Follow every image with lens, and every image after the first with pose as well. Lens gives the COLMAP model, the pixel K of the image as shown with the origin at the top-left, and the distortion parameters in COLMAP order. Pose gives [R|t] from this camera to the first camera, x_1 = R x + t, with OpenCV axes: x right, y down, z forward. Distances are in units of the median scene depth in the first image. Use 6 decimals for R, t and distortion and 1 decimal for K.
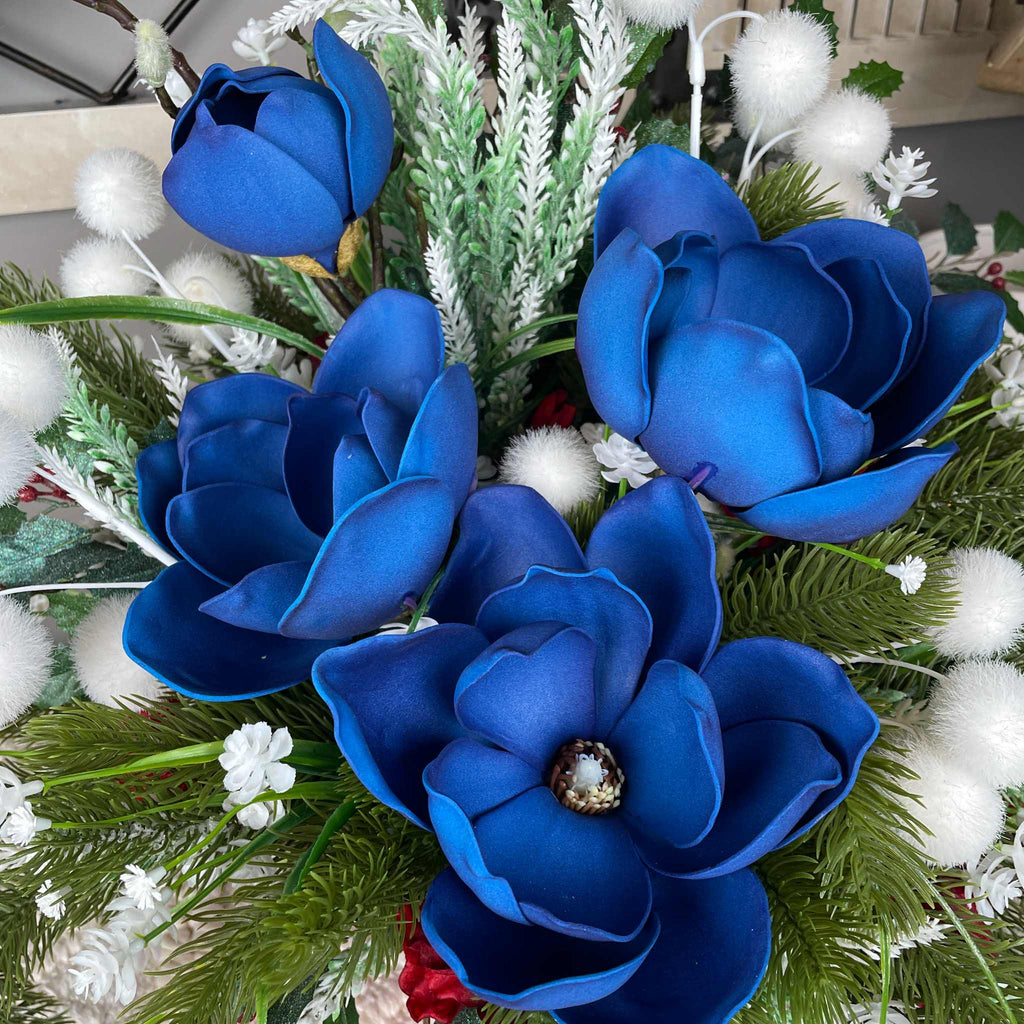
lens RADIAL K [[1056.4, 0, 511.9], [0, 1056.4, 614.6], [0, 0, 1]] dist [0.093893, -0.127177]
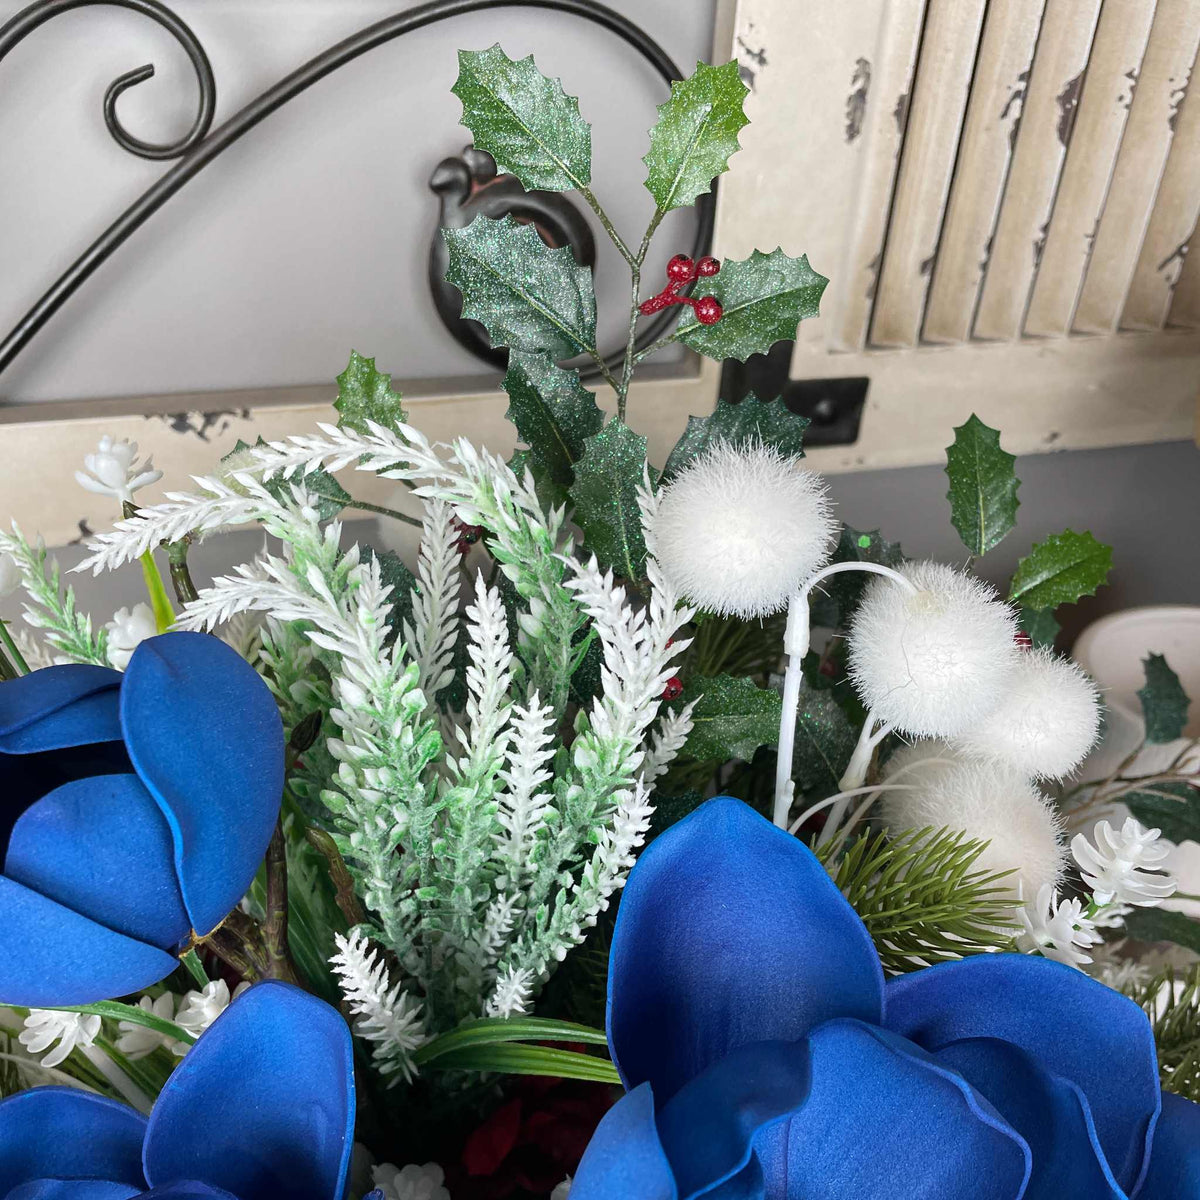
lens RADIAL K [[1192.4, 0, 595.5], [0, 1192.4, 749.9], [0, 0, 1]] dist [0.097708, -0.121269]
pose [[0.998320, 0.052559, 0.024395, 0.040187], [-0.053605, 0.997574, 0.044417, -0.435520], [-0.022001, -0.045650, 0.998715, 0.284815]]
